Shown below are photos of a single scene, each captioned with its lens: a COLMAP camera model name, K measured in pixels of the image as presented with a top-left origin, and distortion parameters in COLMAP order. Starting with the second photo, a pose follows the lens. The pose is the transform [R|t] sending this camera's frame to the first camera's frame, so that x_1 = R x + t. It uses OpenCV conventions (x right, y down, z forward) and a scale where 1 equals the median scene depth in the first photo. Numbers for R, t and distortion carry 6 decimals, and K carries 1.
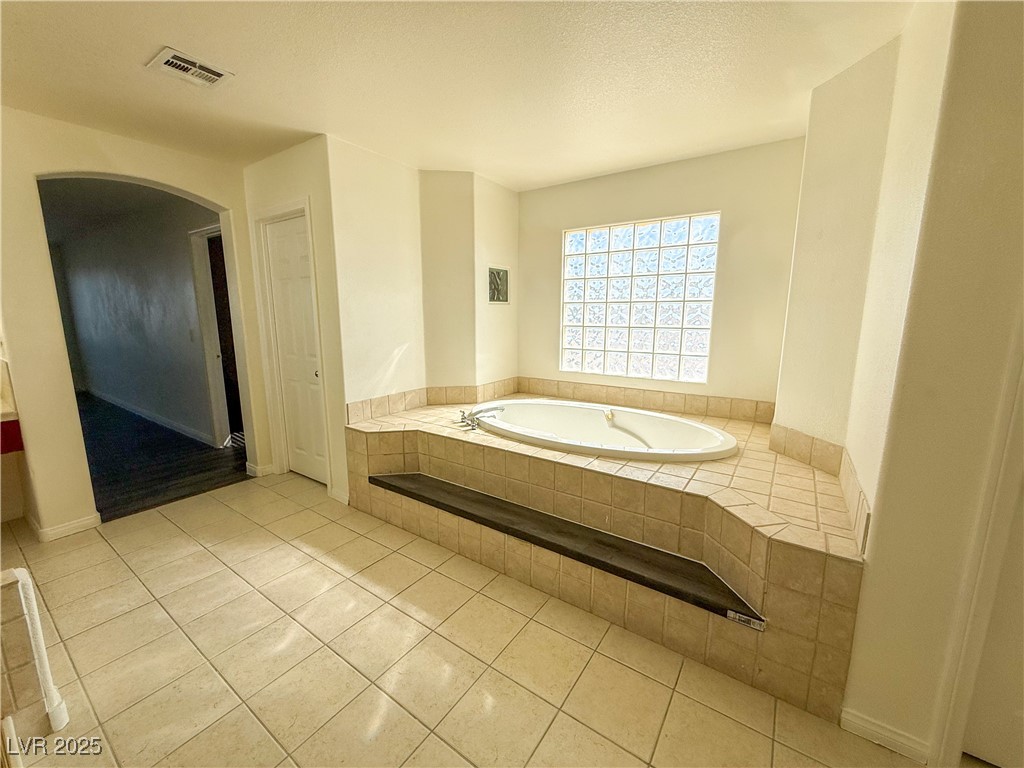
lens RADIAL K [[409.3, 0, 513.8], [0, 409.3, 382.9], [0, 0, 1]] dist [-0.000515, 0.000084]
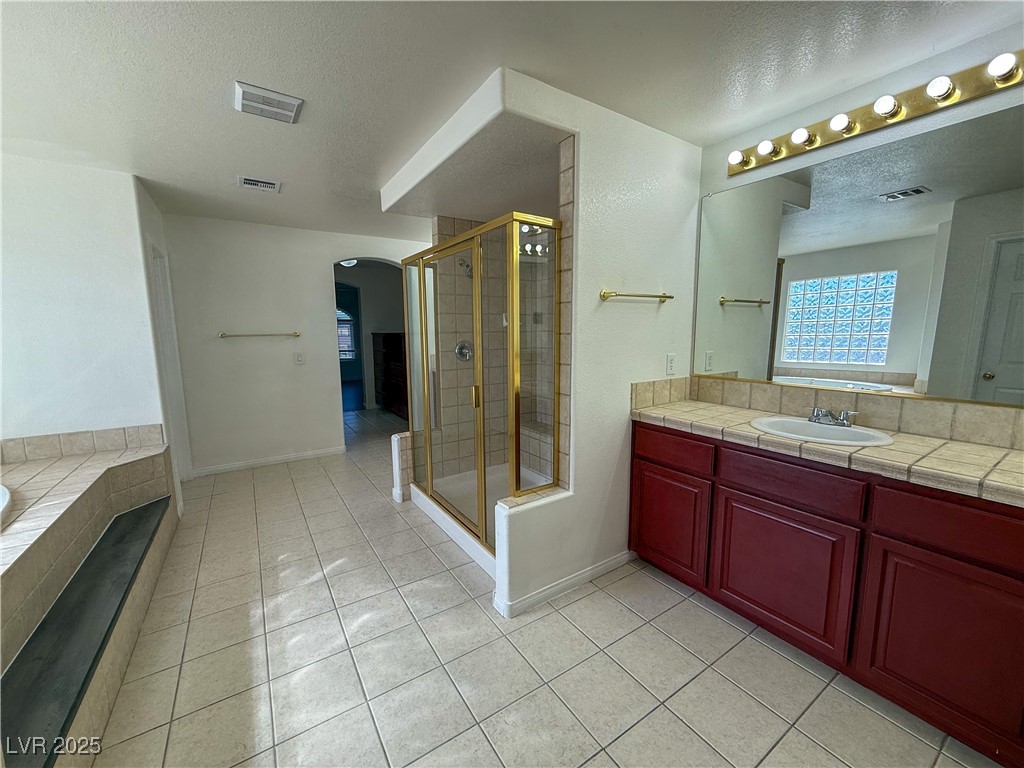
lens RADIAL K [[409.3, 0, 512.9], [0, 409.3, 384.6], [0, 0, 1]] dist [-0.000515, 0.000084]
pose [[-0.925570, -0.047984, 0.375523, -1.297868], [0.068431, 0.954389, 0.290617, -0.300662], [-0.372340, 0.294684, -0.880070, 1.589152]]
